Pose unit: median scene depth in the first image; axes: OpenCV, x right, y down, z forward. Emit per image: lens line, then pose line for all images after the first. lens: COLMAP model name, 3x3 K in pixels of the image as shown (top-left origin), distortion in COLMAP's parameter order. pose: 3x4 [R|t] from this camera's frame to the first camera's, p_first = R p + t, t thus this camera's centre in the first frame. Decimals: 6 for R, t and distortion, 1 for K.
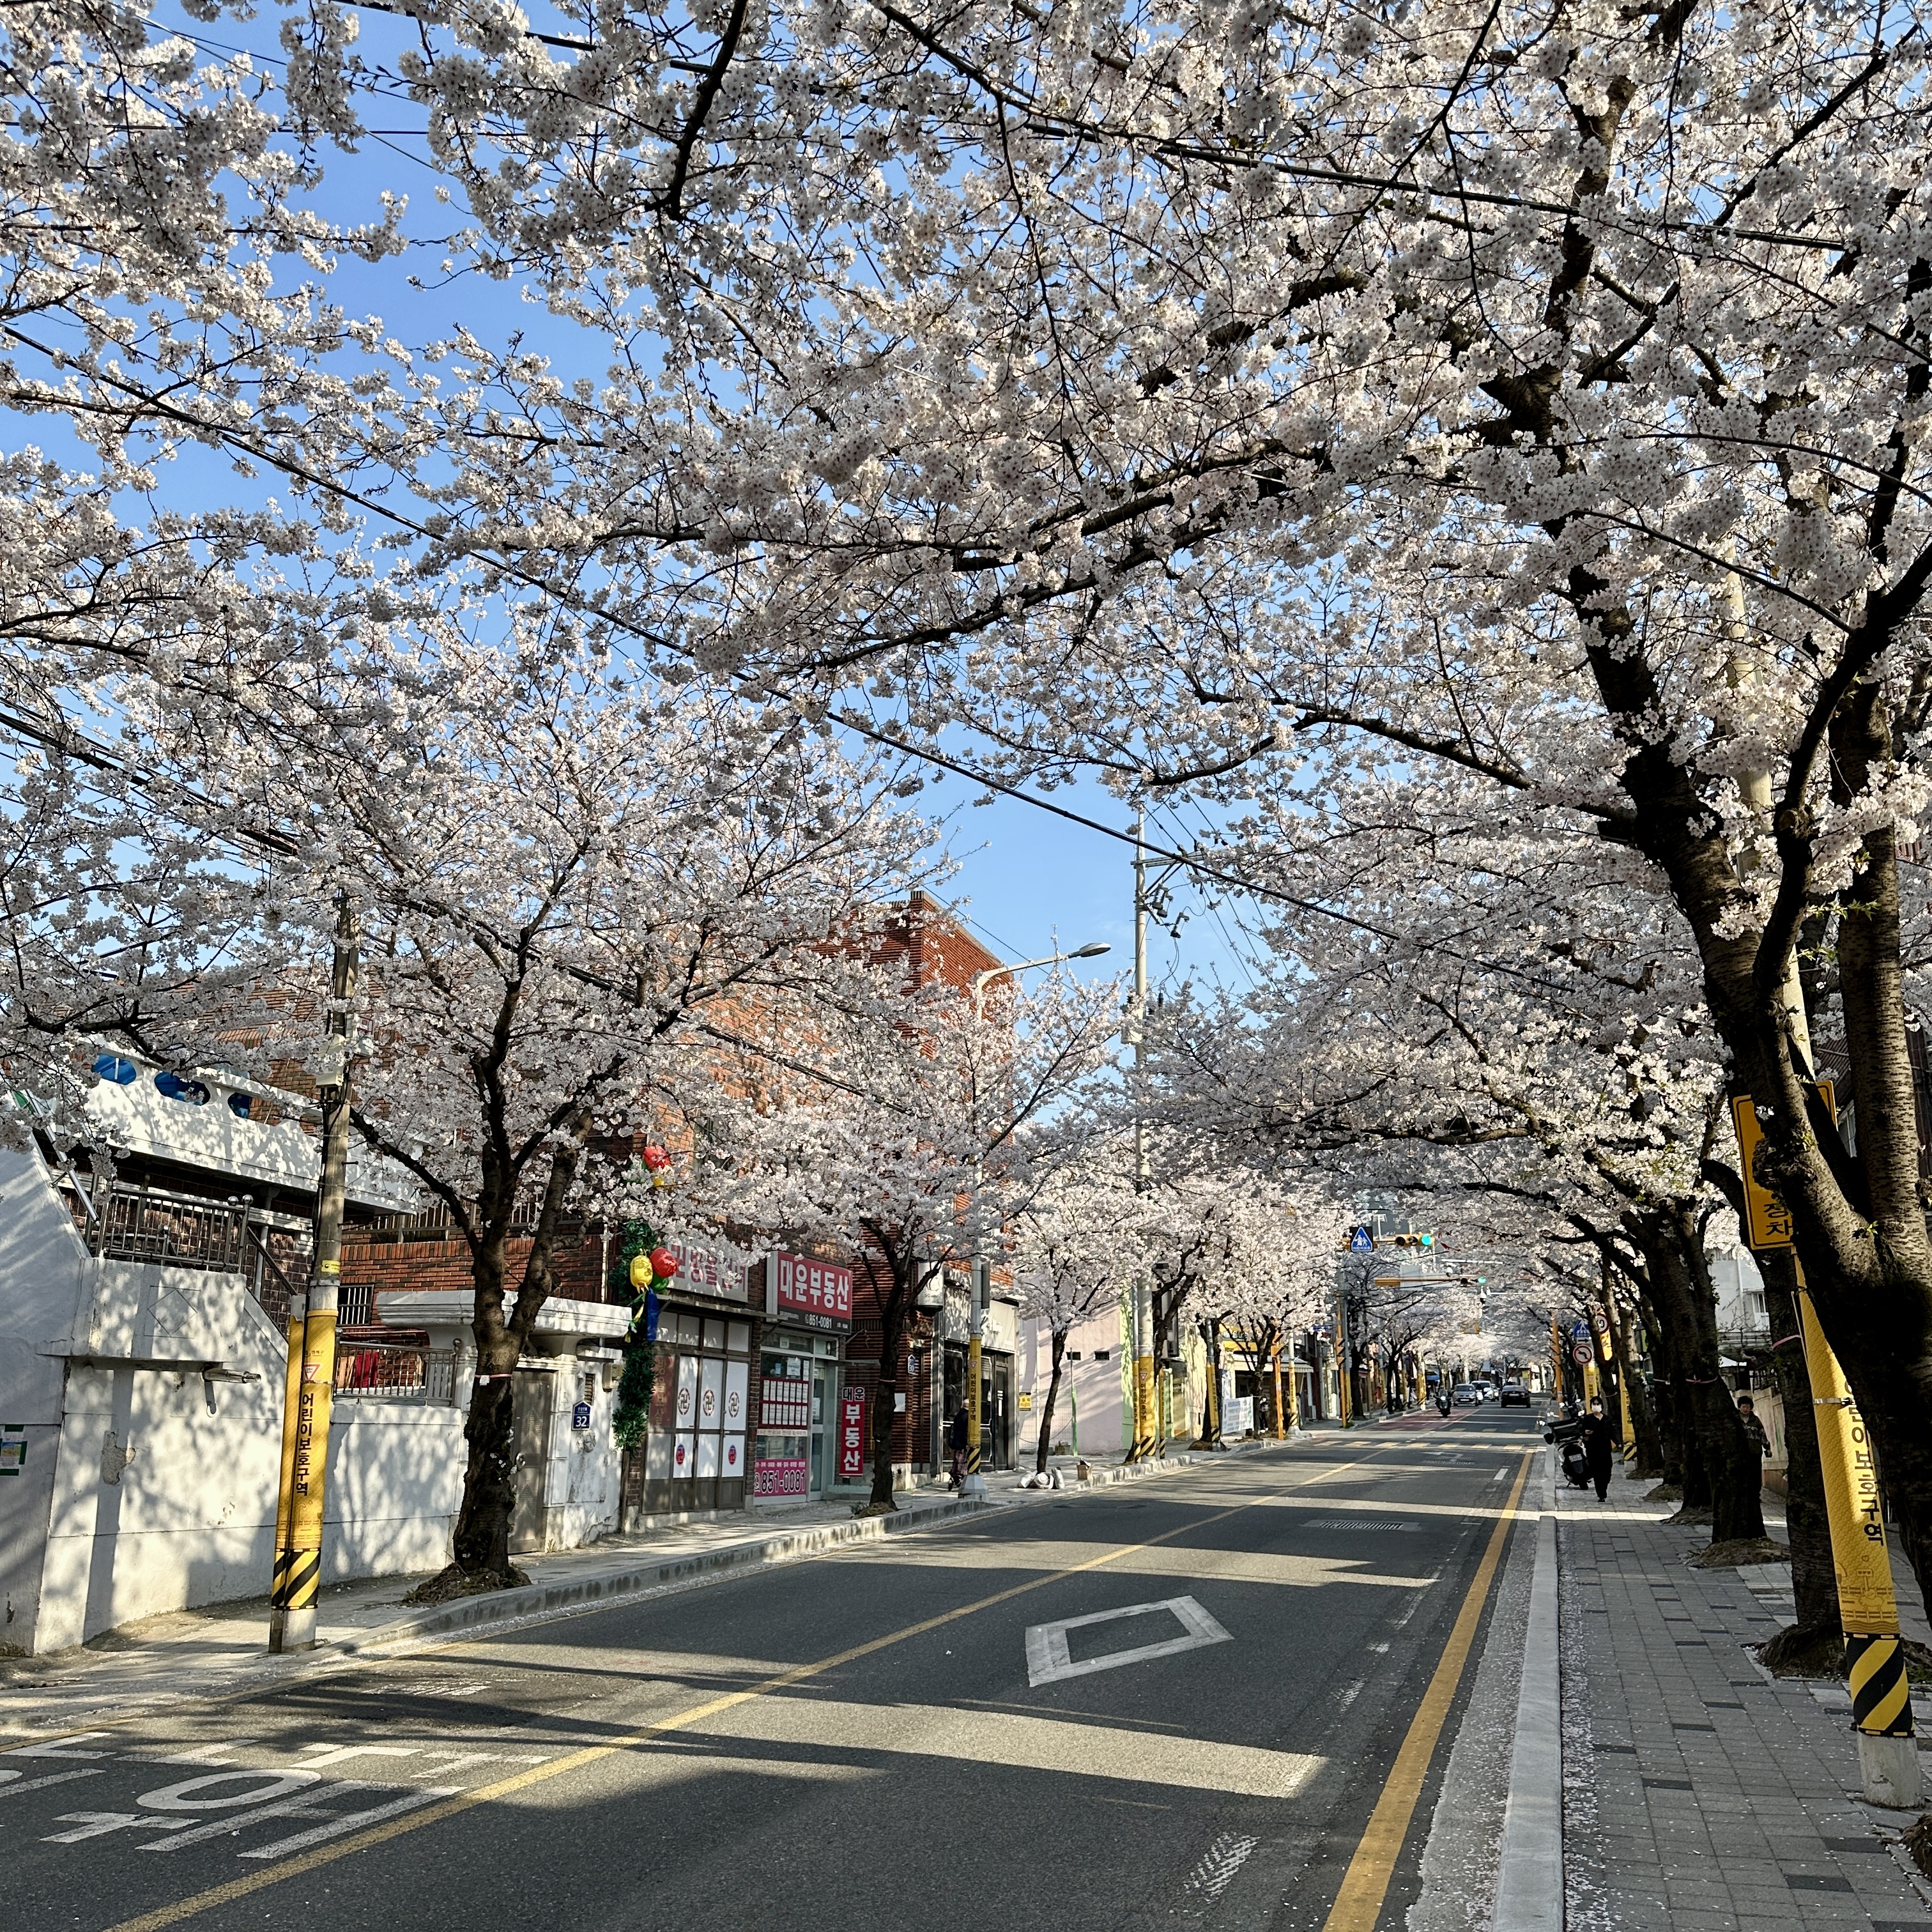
lens RADIAL K [[1803.8, 0, 957.3], [0, 1803.8, 970.3], [0, 0, 1]] dist [0.160282, -0.309424]
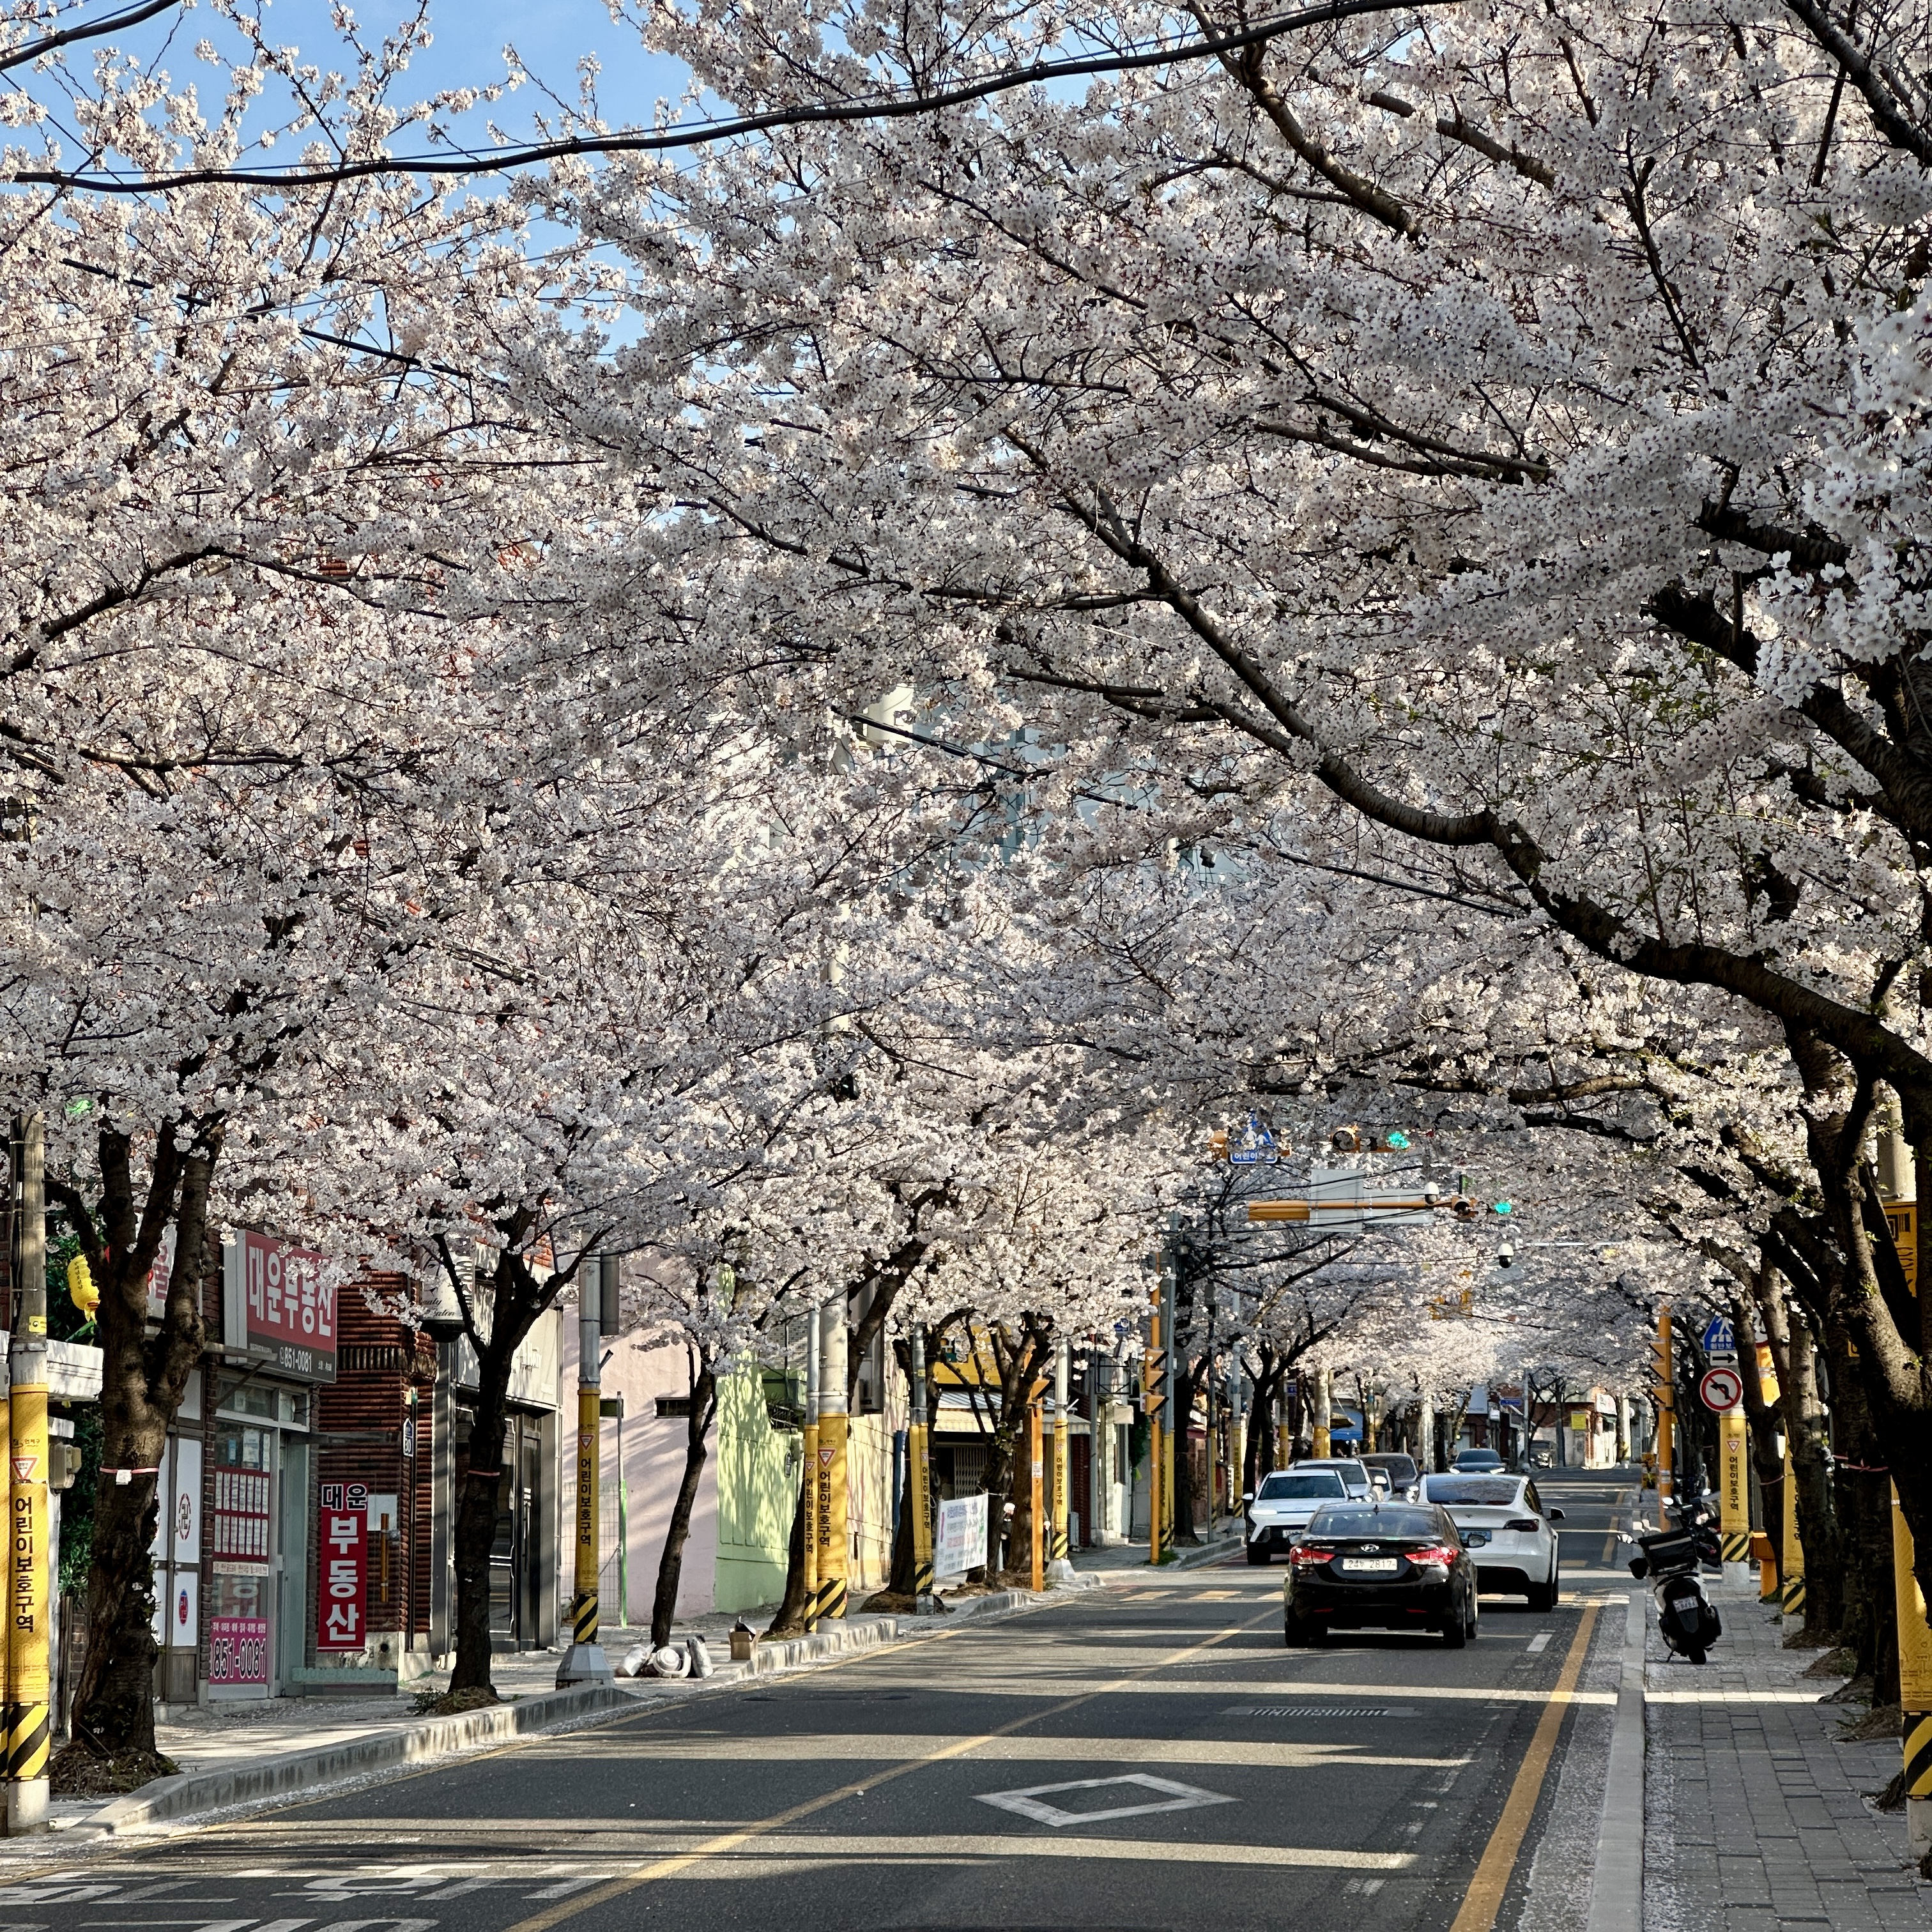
lens RADIAL K [[5798.4, 0, 966.0], [0, 5798.4, 966.0], [0, 0, 1]] dist [-0.221503, 7.197260]
pose [[0.982090, 0.013323, 0.187940, -0.173904], [-0.039293, 0.990047, 0.135143, -0.126557], [-0.184268, -0.140107, 0.972839, -0.531792]]
